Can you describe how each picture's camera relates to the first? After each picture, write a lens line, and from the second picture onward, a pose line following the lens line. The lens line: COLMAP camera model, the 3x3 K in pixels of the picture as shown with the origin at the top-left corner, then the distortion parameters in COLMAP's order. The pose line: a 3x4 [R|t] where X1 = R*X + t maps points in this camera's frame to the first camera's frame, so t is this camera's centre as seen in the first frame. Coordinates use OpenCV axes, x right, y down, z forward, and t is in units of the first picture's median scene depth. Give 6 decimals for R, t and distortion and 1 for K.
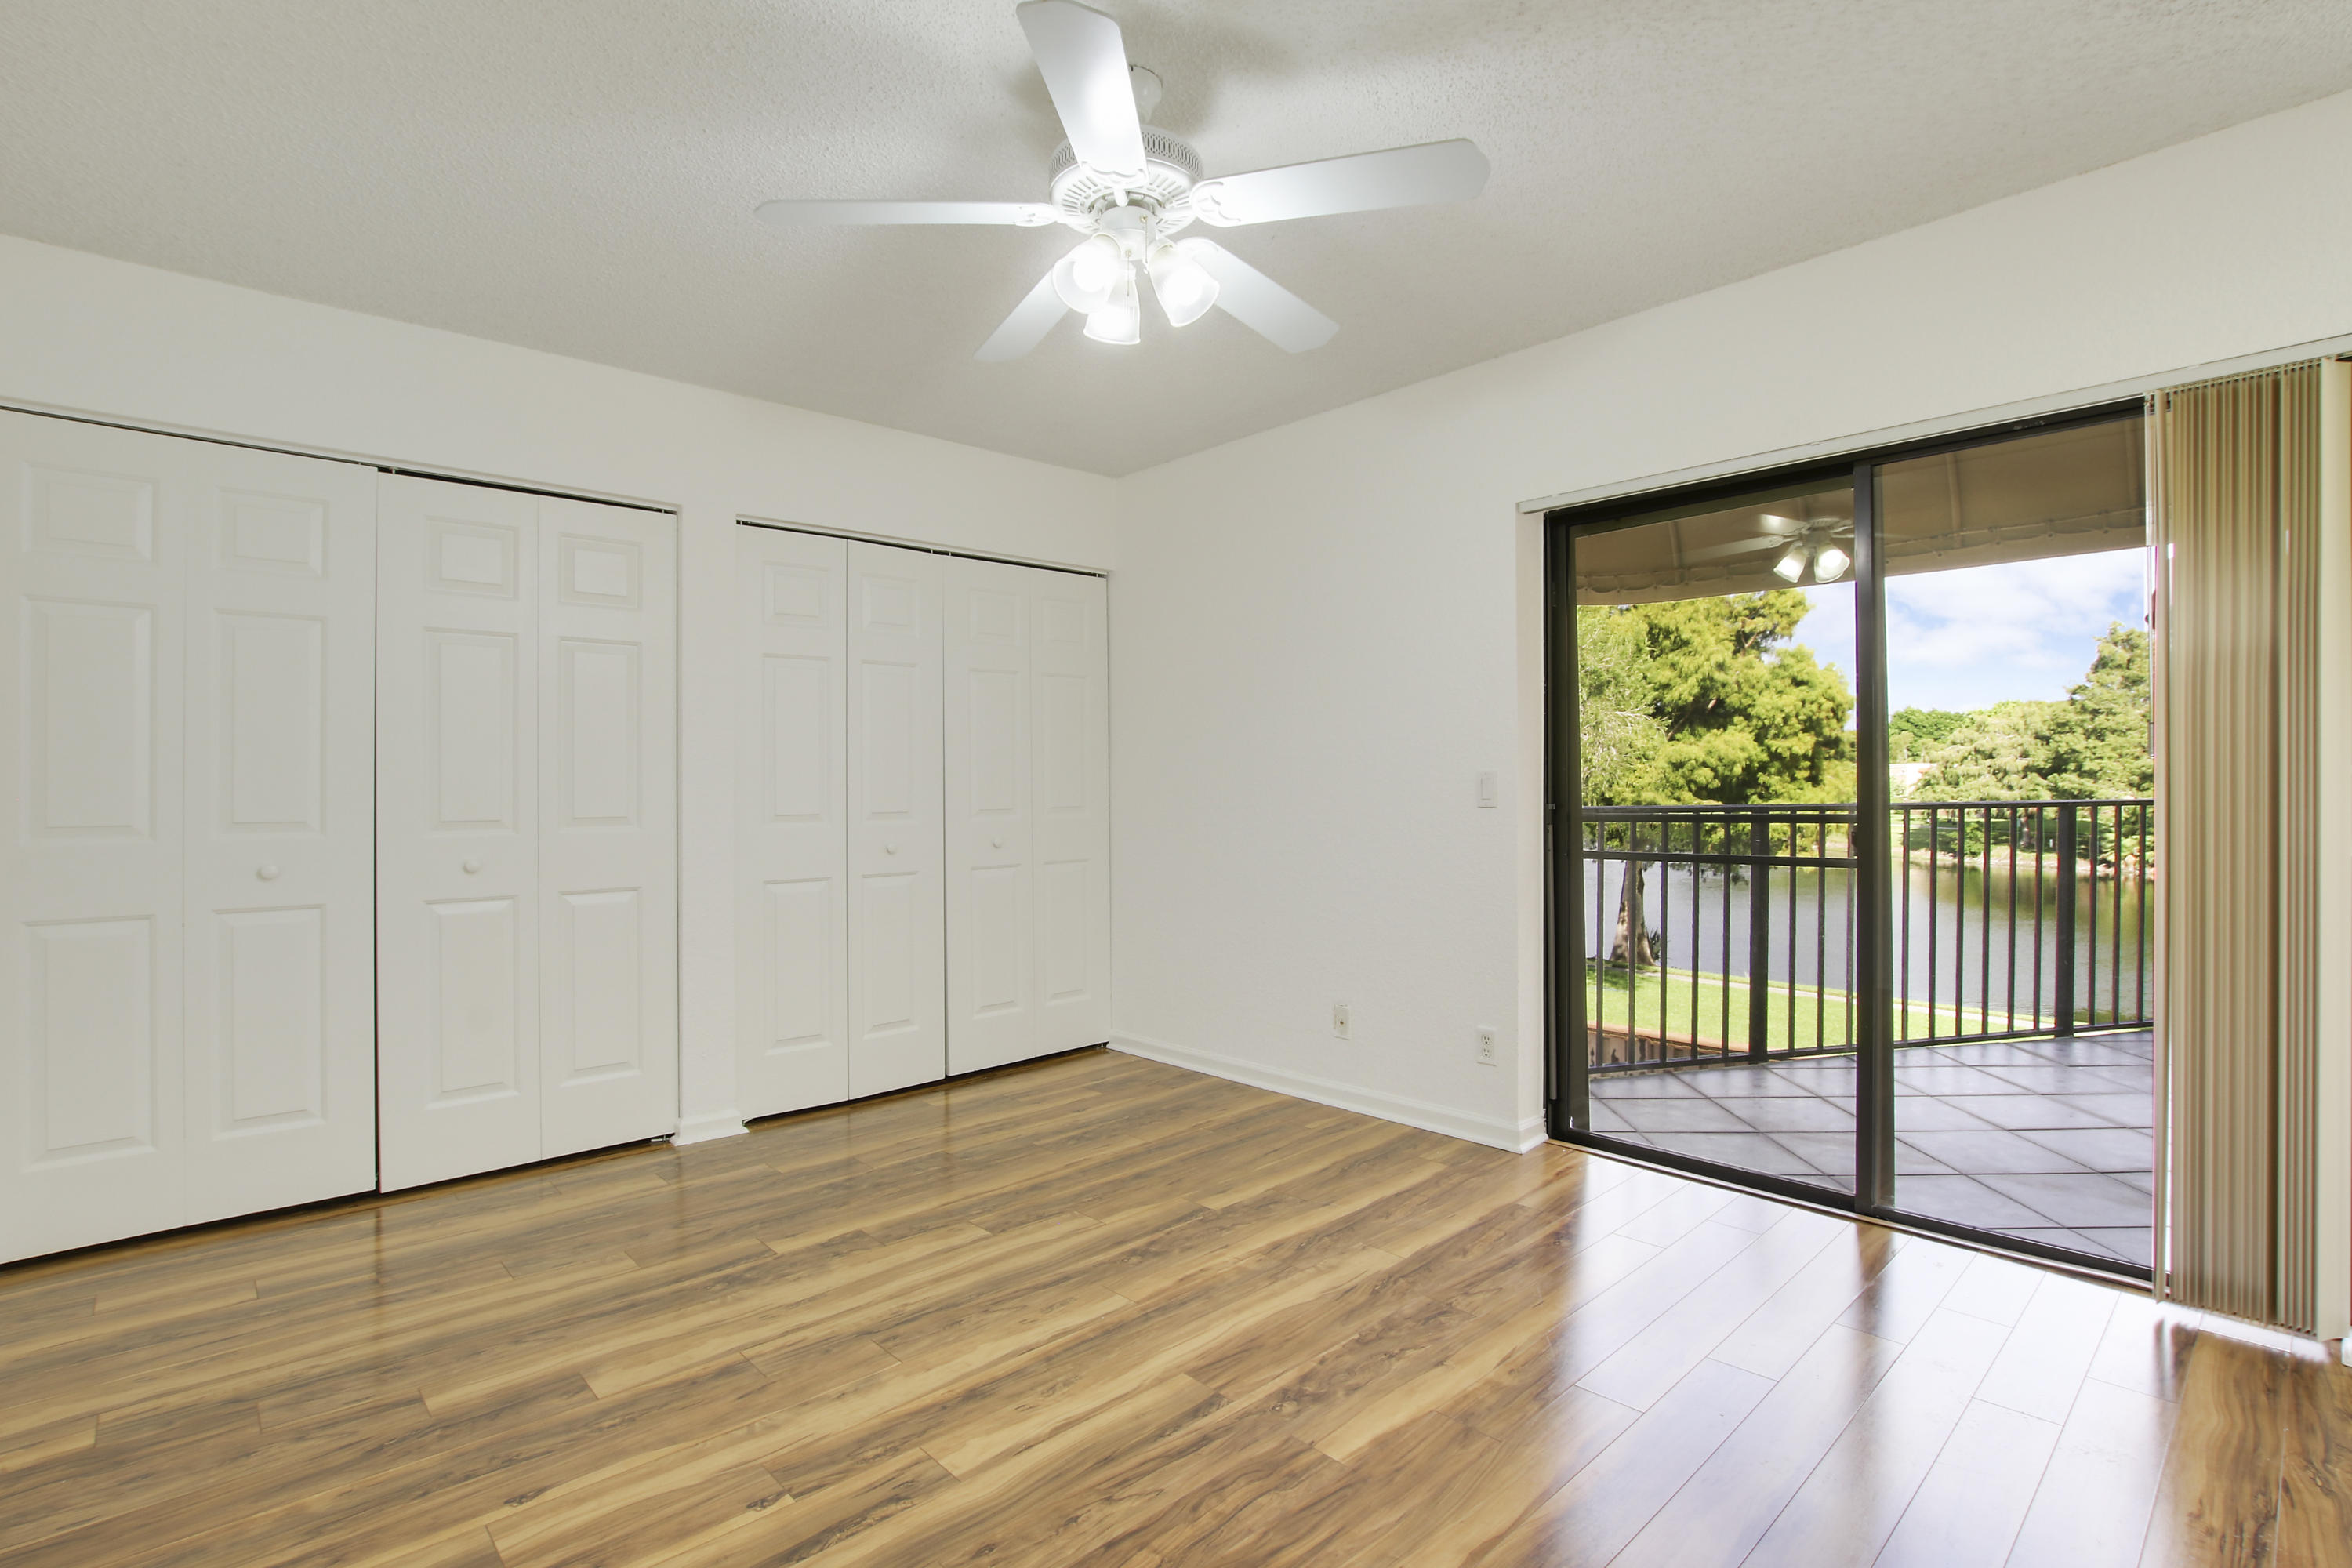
lens RADIAL K [[1151.1, 0, 1197.1], [0, 1151.1, 805.8], [0, 0, 1]] dist [-0.025525, 0.000605]
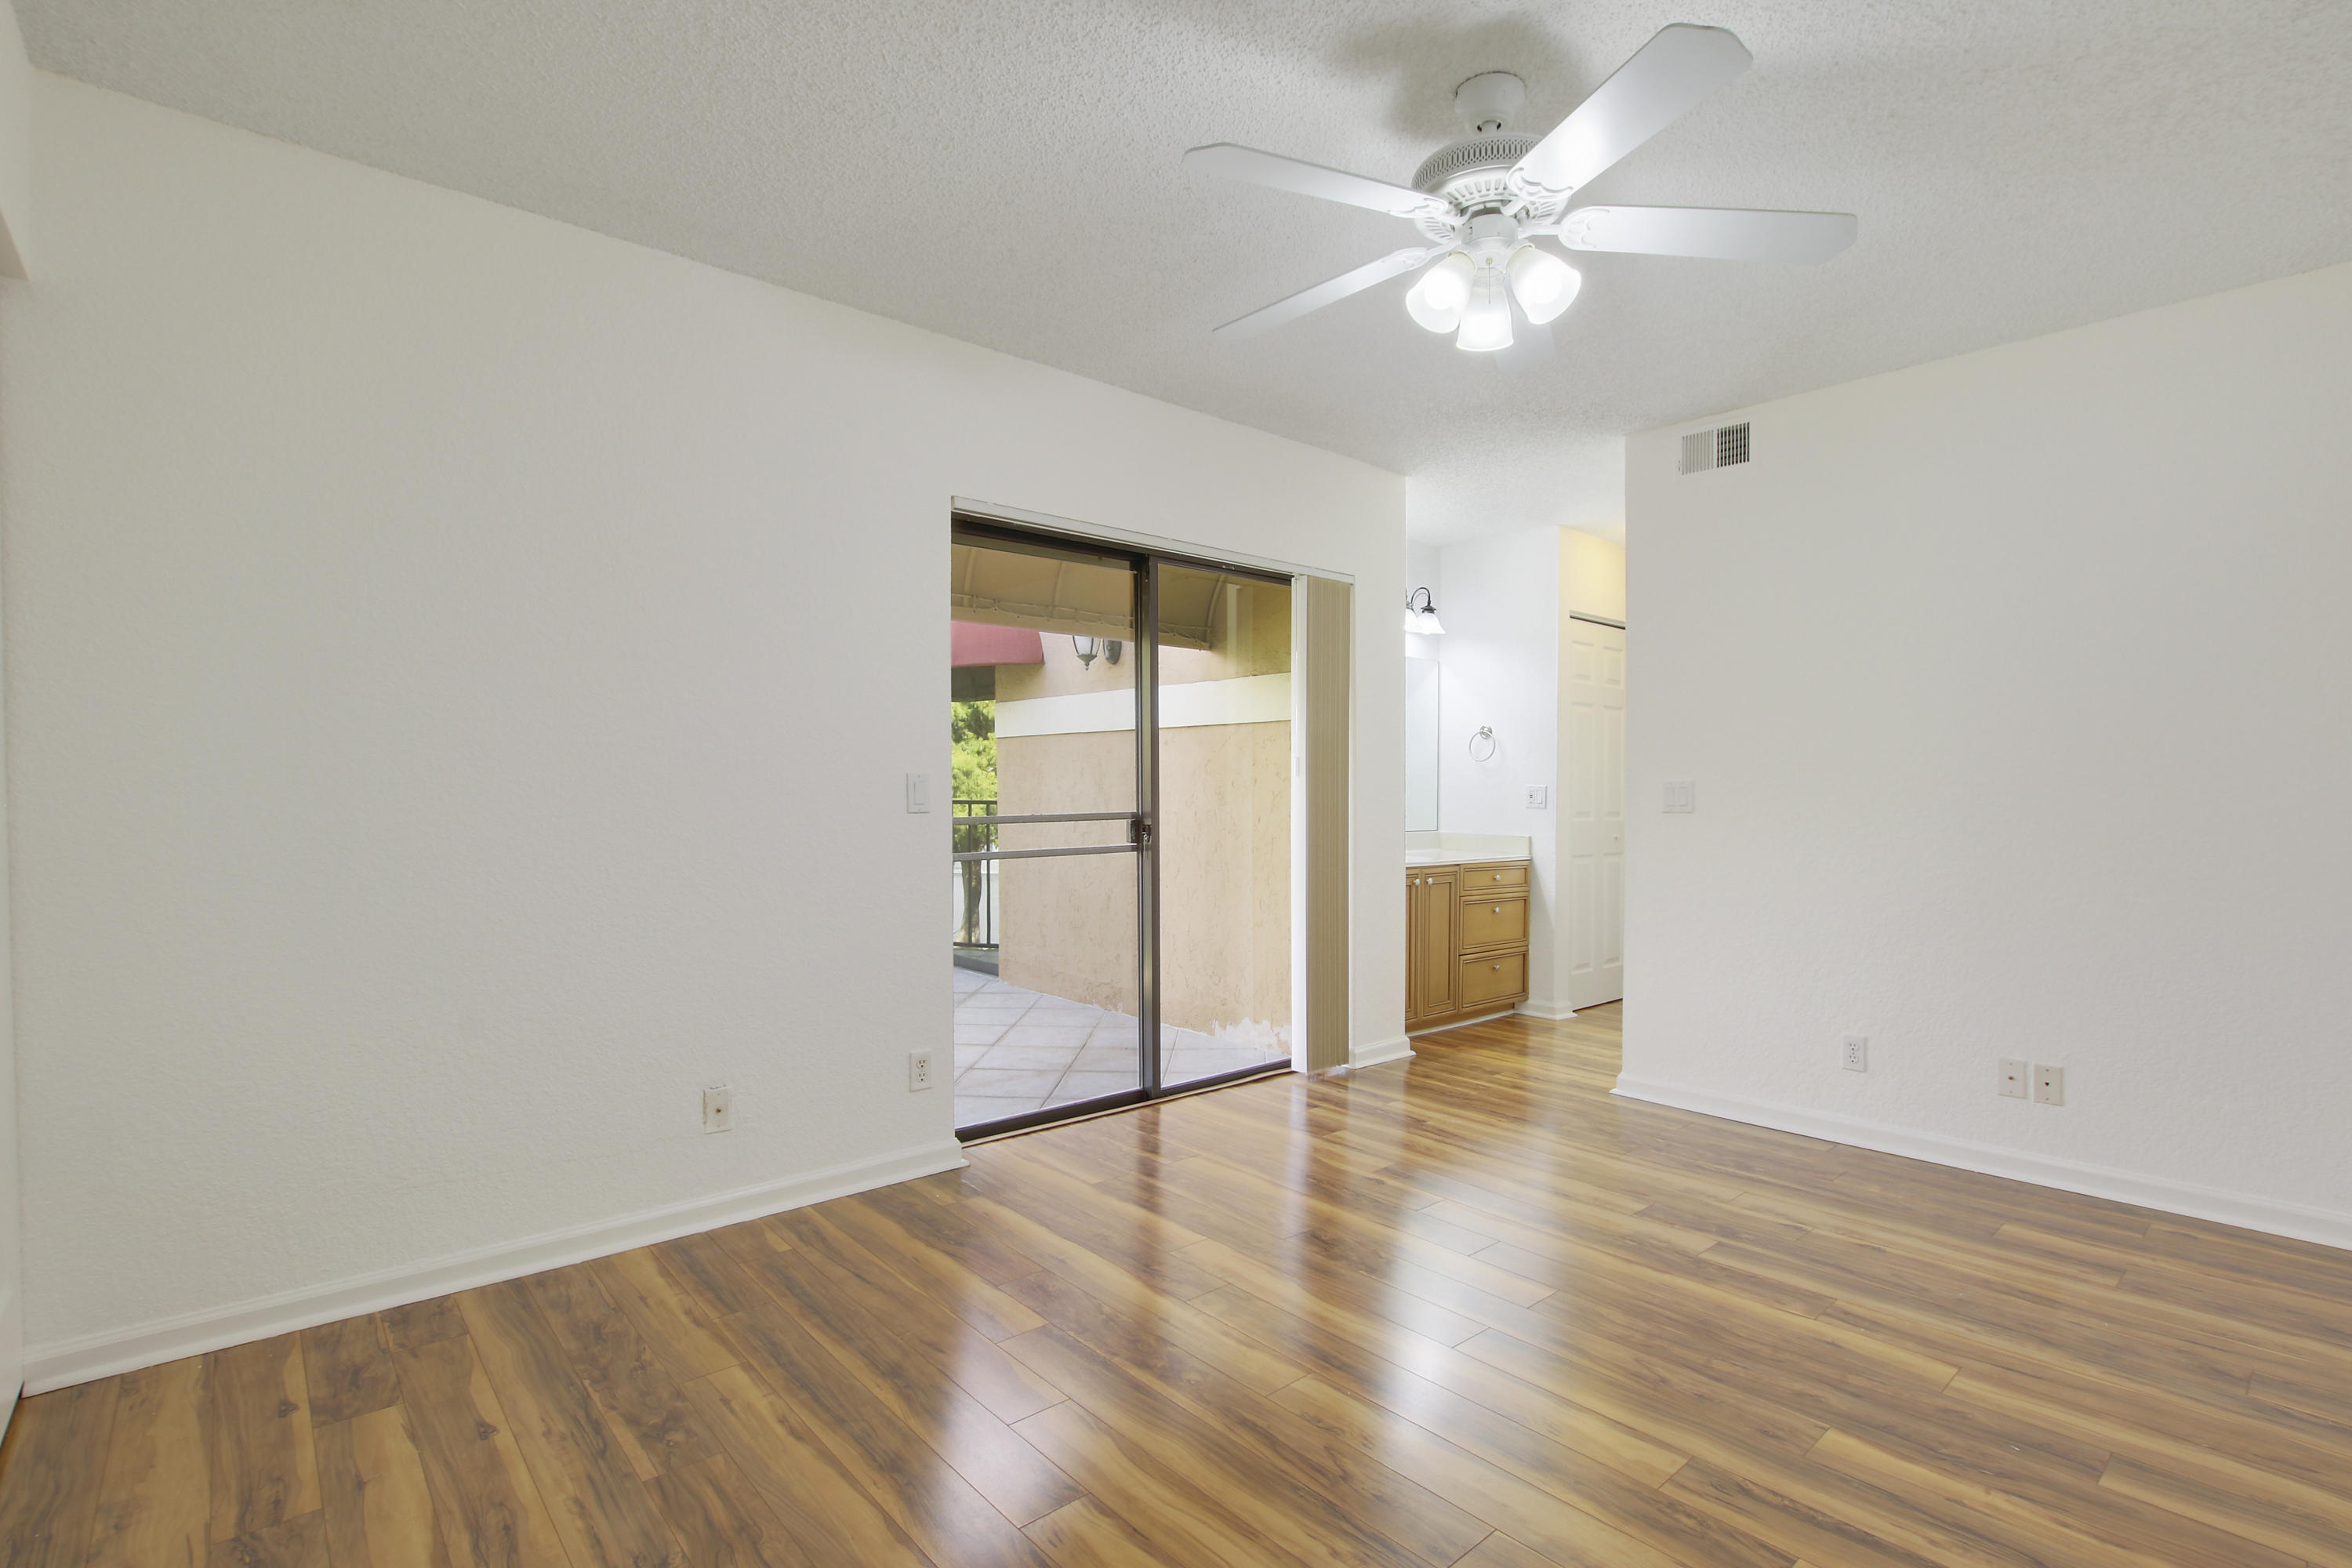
lens RADIAL K [[1151.1, 0, 1197.1], [0, 1151.1, 805.8], [0, 0, 1]] dist [-0.025525, 0.000605]
pose [[-0.015323, 0.002948, 0.999878, -0.669540], [0.012442, 0.999919, -0.002758, 0.005572], [-0.999805, 0.012398, -0.015358, 0.798706]]
